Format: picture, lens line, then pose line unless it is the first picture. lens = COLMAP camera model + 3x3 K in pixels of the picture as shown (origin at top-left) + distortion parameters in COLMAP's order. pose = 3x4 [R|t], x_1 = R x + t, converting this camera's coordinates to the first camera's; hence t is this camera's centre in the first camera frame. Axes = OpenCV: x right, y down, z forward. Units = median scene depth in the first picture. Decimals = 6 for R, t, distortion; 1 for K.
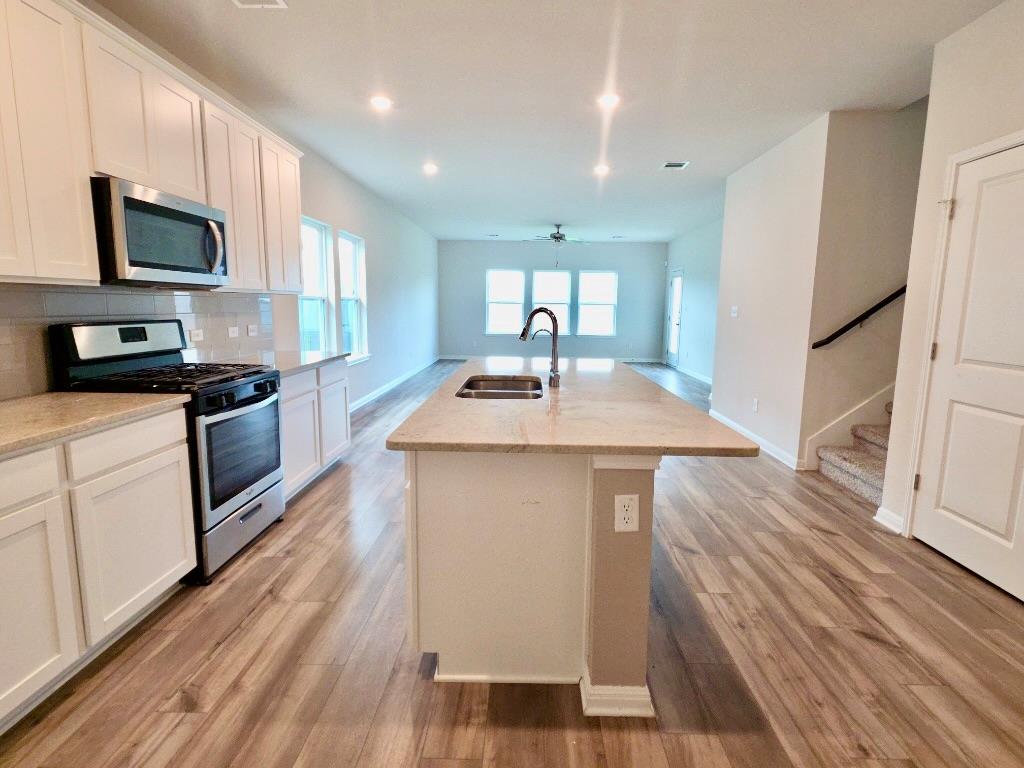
lens RADIAL K [[509.3, 0, 518.6], [0, 509.3, 377.5], [0, 0, 1]] dist [0.013231, -0.006290]
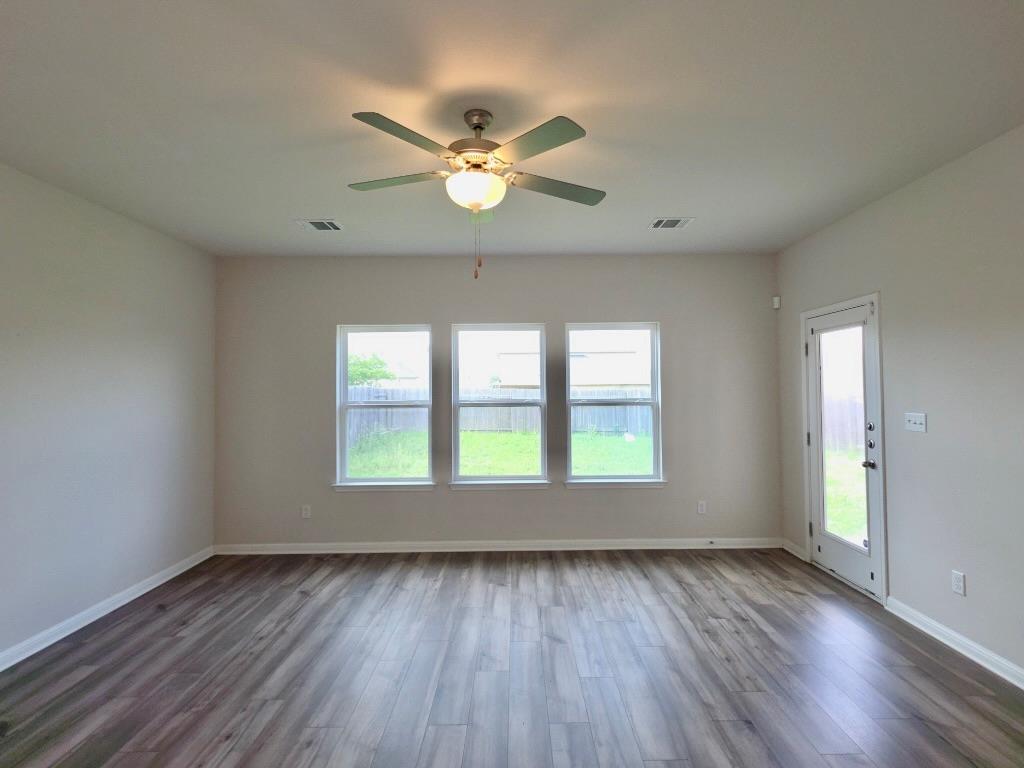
lens RADIAL K [[509.3, 0, 518.6], [0, 509.3, 377.5], [0, 0, 1]] dist [0.013231, -0.006290]
pose [[0.999454, -0.023170, 0.023561, 0.310760], [0.026743, 0.985958, -0.164839, -0.442138], [-0.019411, 0.165379, 0.986039, 2.646573]]
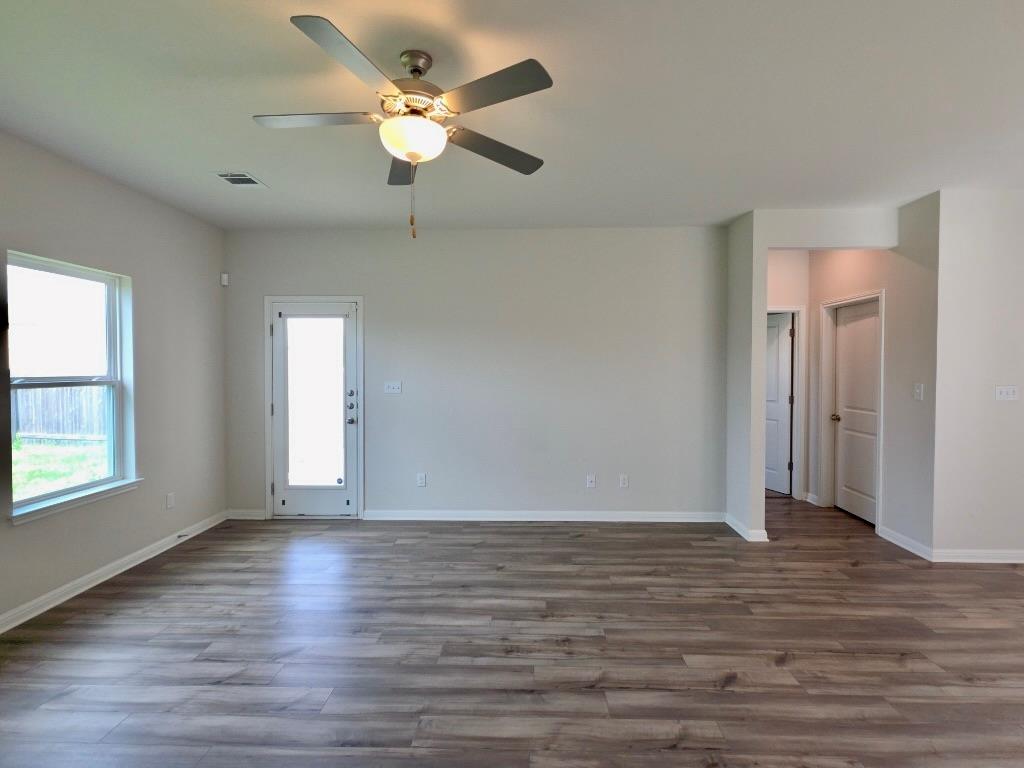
lens RADIAL K [[509.3, 0, 518.6], [0, 509.3, 377.5], [0, 0, 1]] dist [0.013231, -0.006290]
pose [[0.001556, -0.035290, 0.999376, -0.563062], [0.139447, 0.989620, 0.034728, -0.547864], [-0.990228, 0.139306, 0.006461, 3.365348]]
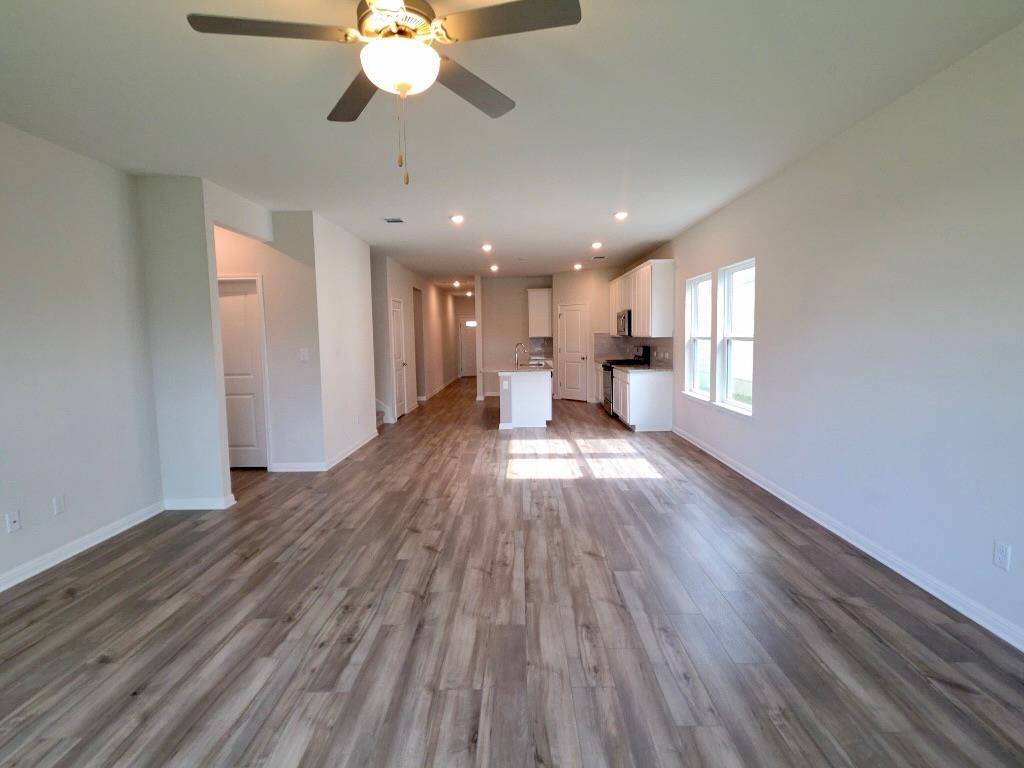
lens RADIAL K [[509.3, 0, 518.6], [0, 509.3, 377.5], [0, 0, 1]] dist [0.013231, -0.006290]
pose [[-0.999806, 0.007832, -0.018077, 0.116580], [0.003565, 0.974359, 0.224969, -0.661811], [0.019375, 0.224861, -0.974198, 4.267660]]
